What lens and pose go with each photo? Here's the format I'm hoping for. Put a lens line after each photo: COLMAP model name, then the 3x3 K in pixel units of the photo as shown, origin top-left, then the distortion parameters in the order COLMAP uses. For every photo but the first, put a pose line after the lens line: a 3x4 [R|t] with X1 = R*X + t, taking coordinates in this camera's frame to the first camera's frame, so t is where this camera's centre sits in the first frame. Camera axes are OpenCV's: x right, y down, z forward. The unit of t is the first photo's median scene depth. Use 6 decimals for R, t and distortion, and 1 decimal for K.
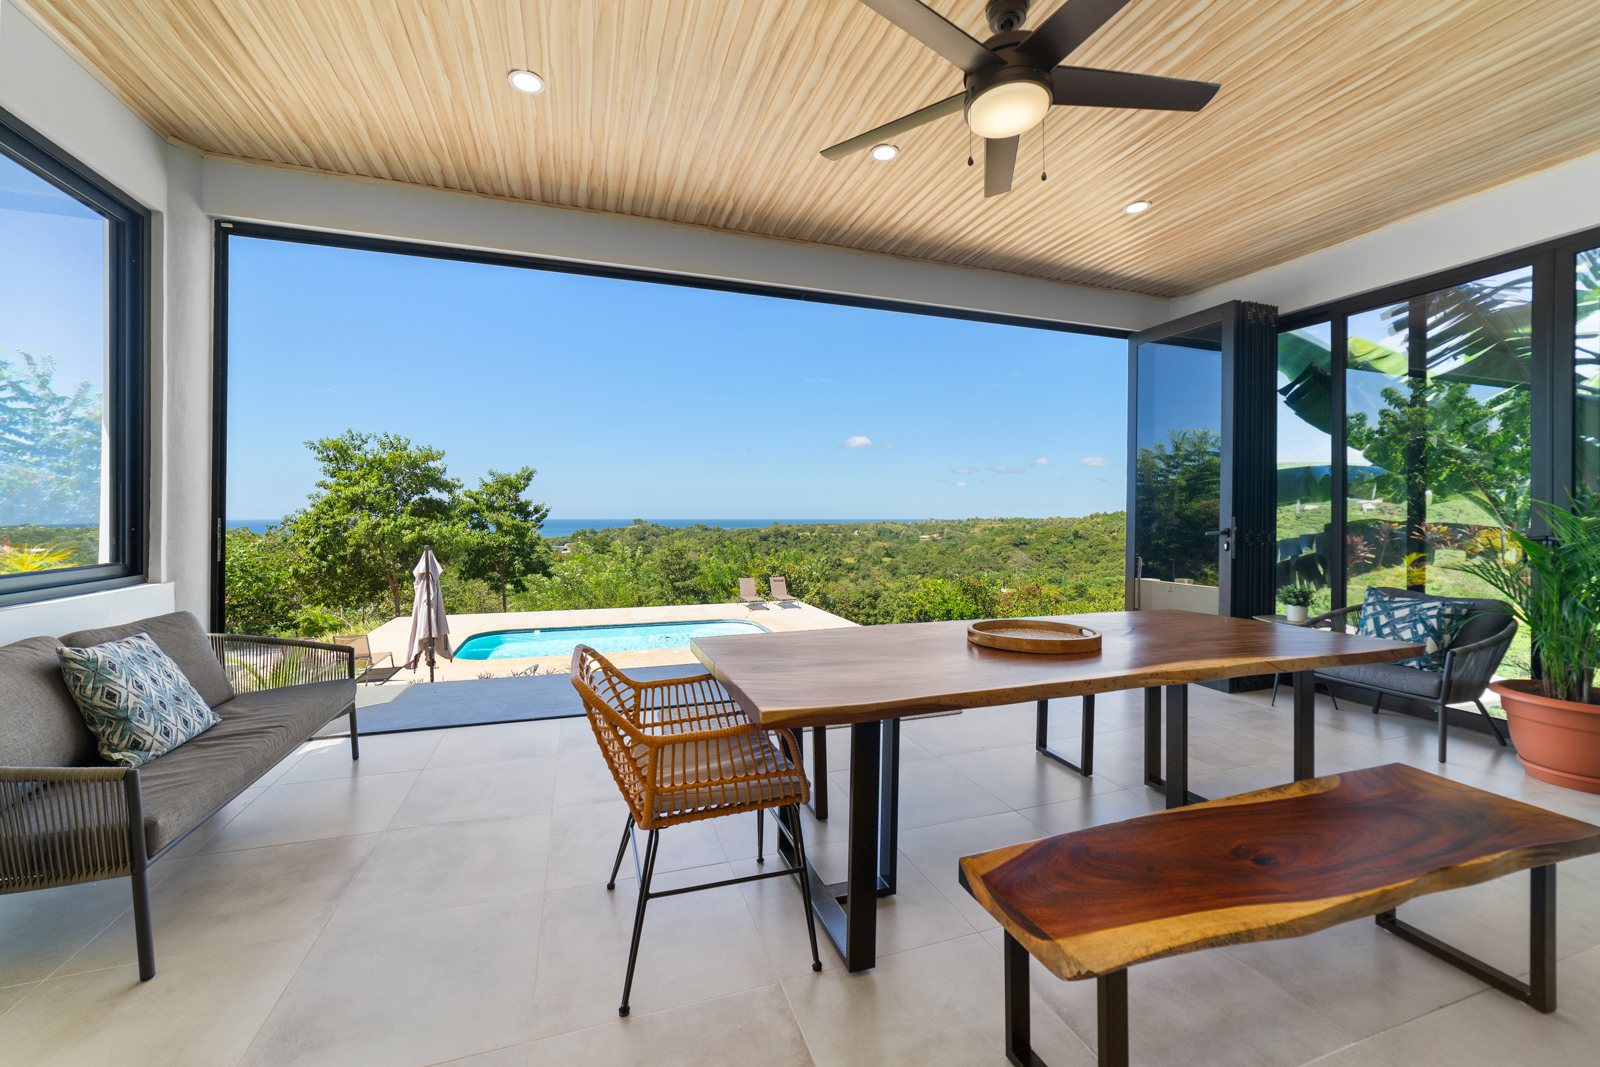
lens RADIAL K [[618.8, 0, 799.6], [0, 618.8, 513.3], [0, 0, 1]] dist [-0.000703, -0.000040]
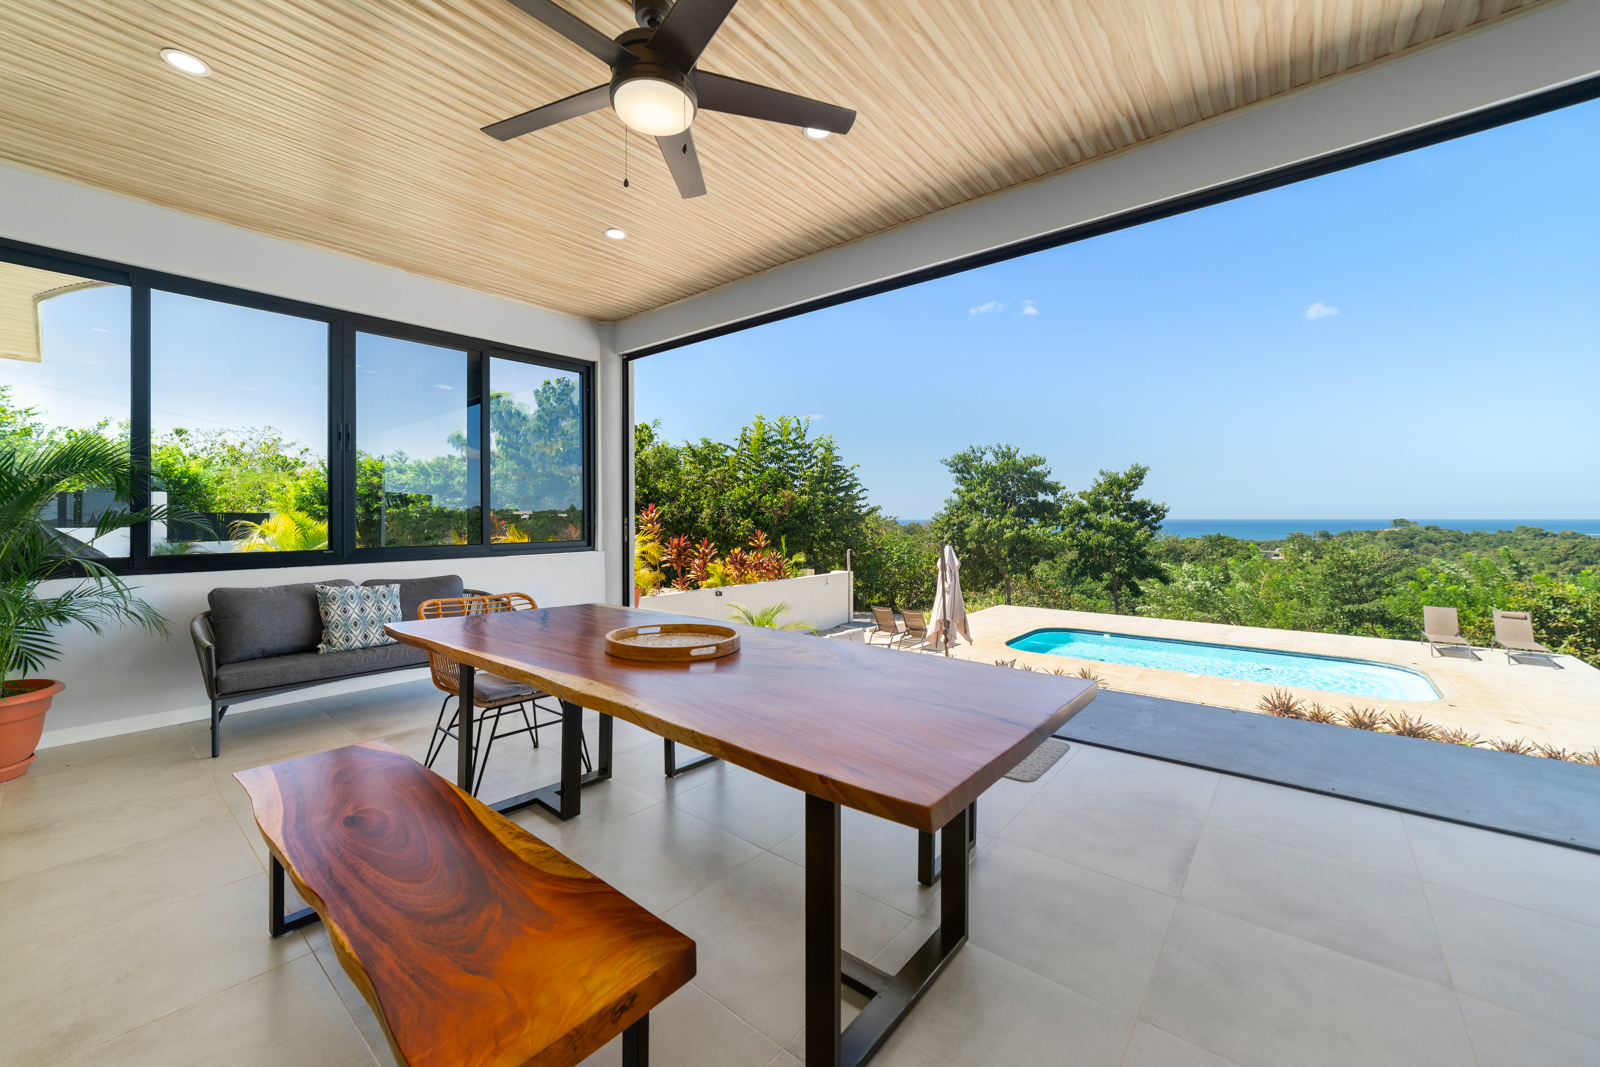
lens RADIAL K [[645.1, 0, 824.2], [0, 645.1, 525.7], [0, 0, 1]] dist [-0.000024, 0.000094]
pose [[0.539072, 0.007303, -0.842228, 0.155264], [0.008429, 0.999866, 0.014065, 0.001479], [0.842217, -0.014681, 0.538938, 0.072698]]
